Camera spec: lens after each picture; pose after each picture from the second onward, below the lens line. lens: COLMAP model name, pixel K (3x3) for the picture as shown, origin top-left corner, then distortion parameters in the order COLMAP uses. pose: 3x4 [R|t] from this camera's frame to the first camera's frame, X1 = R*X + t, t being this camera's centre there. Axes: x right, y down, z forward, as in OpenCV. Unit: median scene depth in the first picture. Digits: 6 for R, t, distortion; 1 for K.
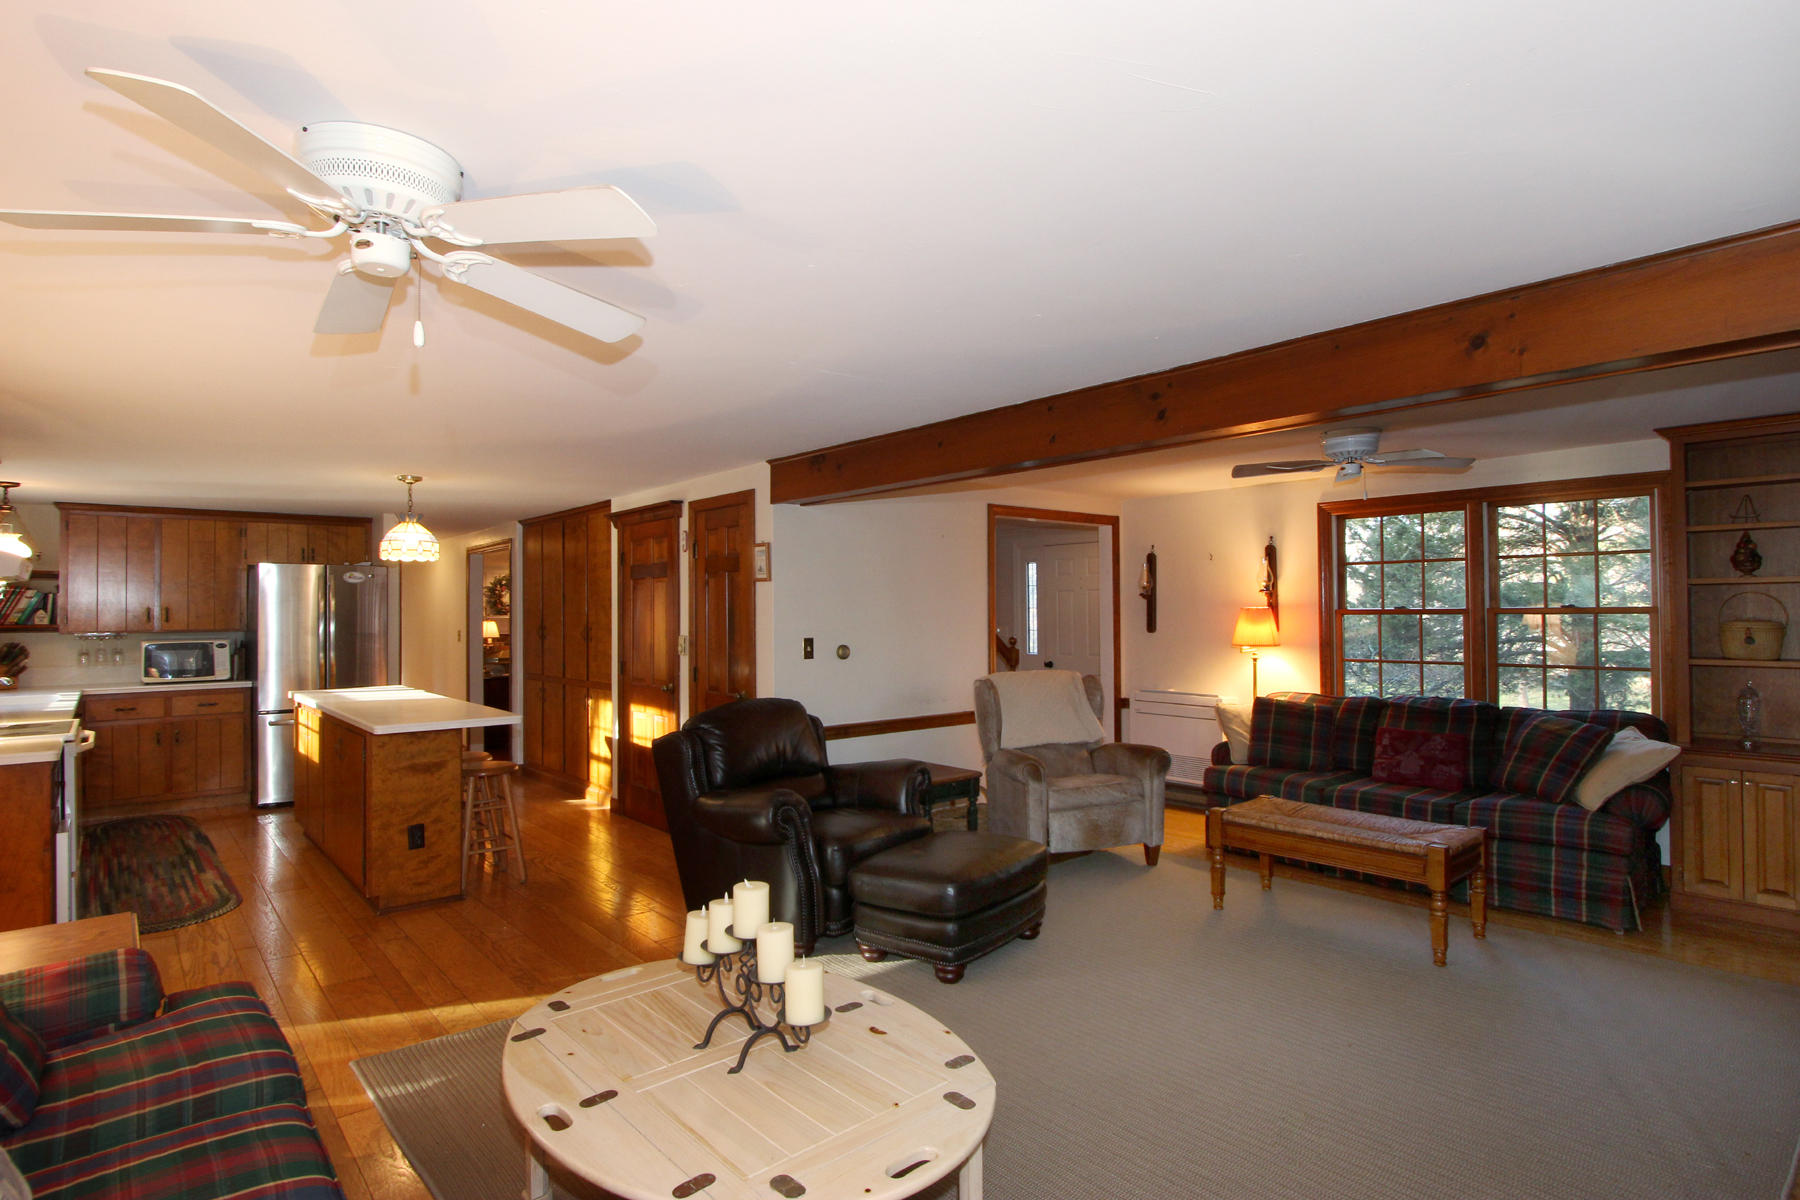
lens RADIAL K [[942.7, 0, 937.4], [0, 942.7, 602.5], [0, 0, 1]] dist [-0.000620, -0.000076]
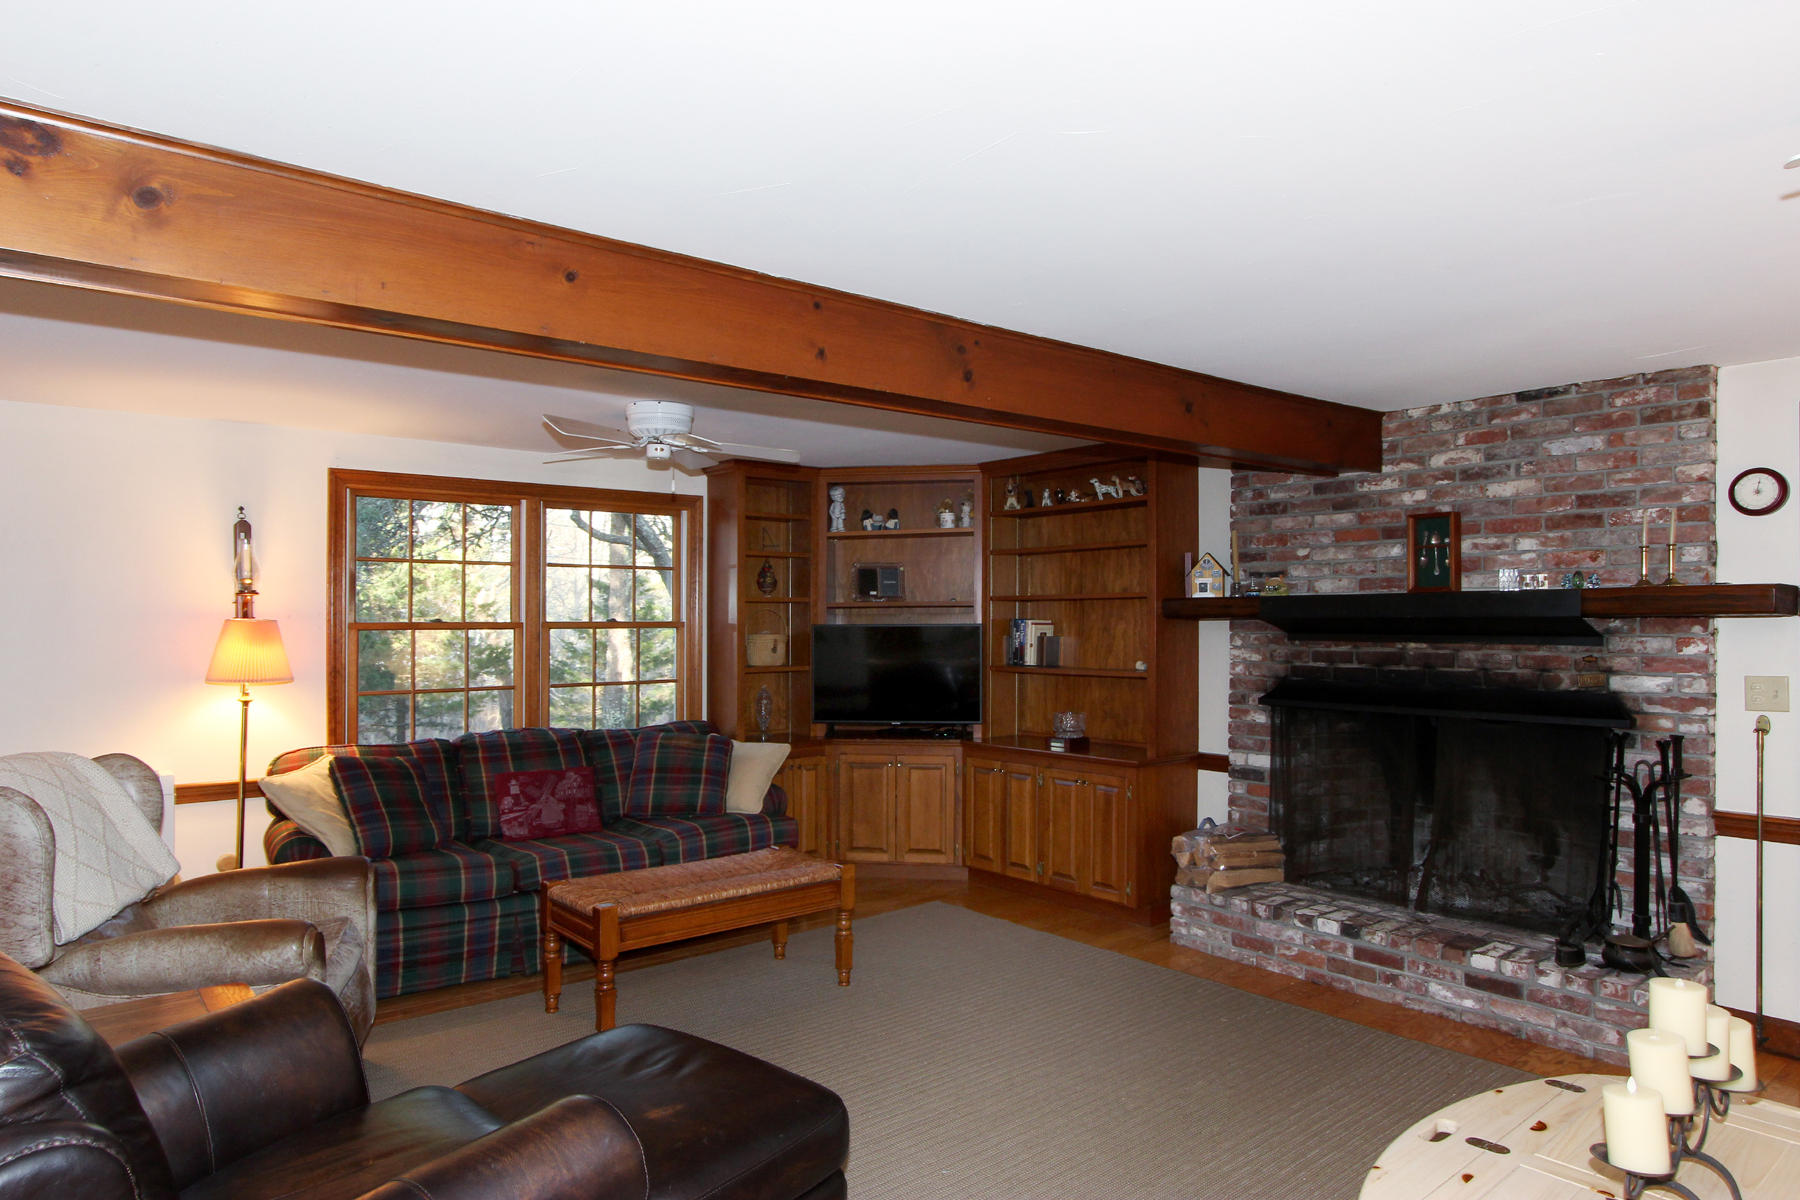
lens RADIAL K [[1112.8, 0, 901.0], [0, 1112.8, 626.8], [0, 0, 1]] dist [-0.002384, -0.000406]
pose [[0.038594, 0.002114, 0.999253, -0.503407], [-0.007408, 0.999971, -0.001830, 0.011239], [-0.999227, -0.007332, 0.038609, 0.725284]]
